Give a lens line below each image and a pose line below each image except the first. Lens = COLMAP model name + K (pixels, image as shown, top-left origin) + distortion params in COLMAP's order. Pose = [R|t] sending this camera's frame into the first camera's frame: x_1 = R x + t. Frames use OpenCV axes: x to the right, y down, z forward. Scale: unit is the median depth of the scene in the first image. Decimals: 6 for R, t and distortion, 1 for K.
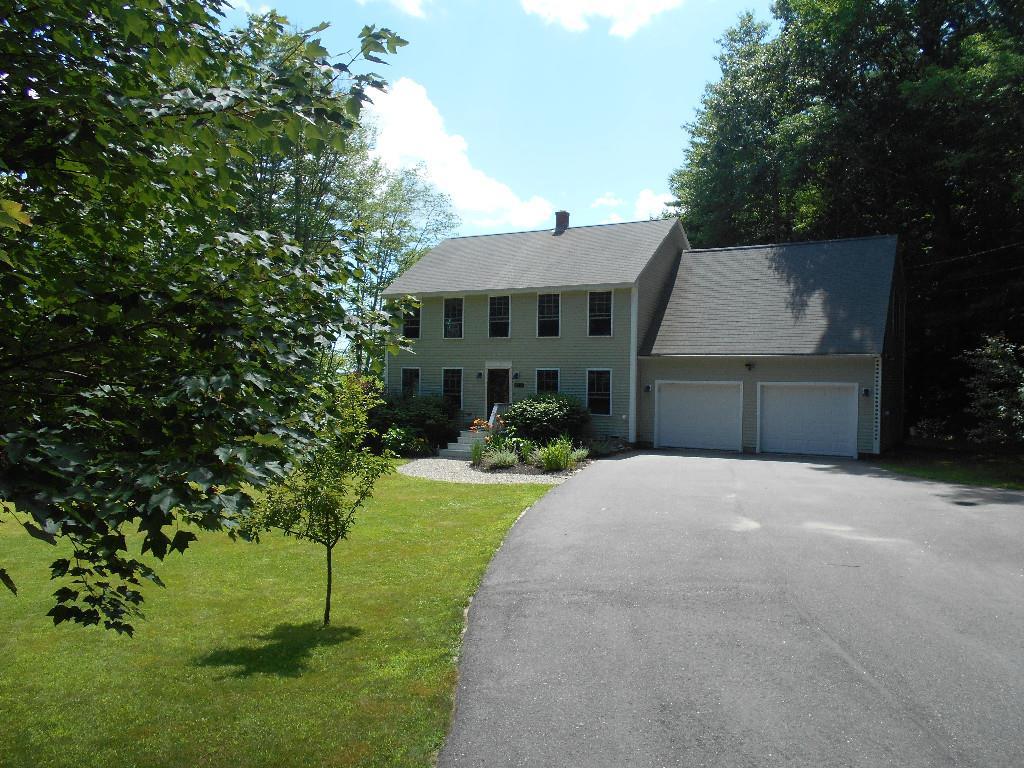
lens RADIAL K [[789.0, 0, 527.8], [0, 789.0, 387.8], [0, 0, 1]] dist [-0.037166, 0.070462]
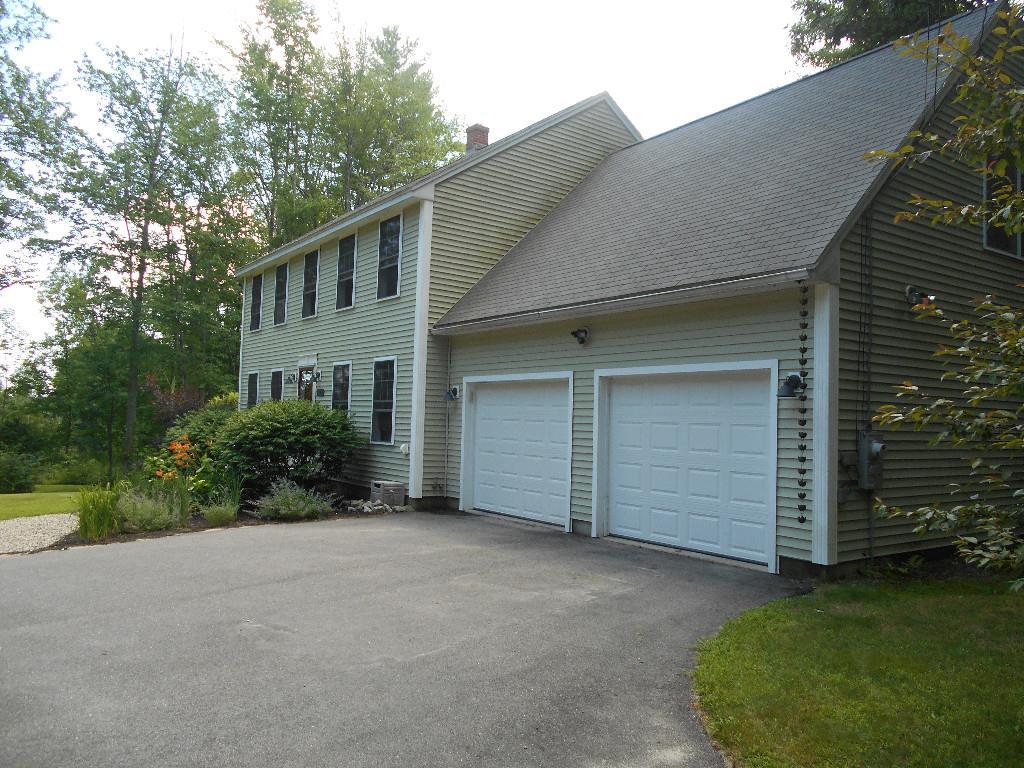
lens RADIAL K [[789.0, 0, 527.8], [0, 789.0, 387.8], [0, 0, 1]] dist [-0.037166, 0.070462]
pose [[0.908684, -0.031212, -0.416317, 0.405533], [0.024697, 0.999474, -0.021025, 0.010011], [0.416754, 0.008823, 0.908976, 0.548446]]
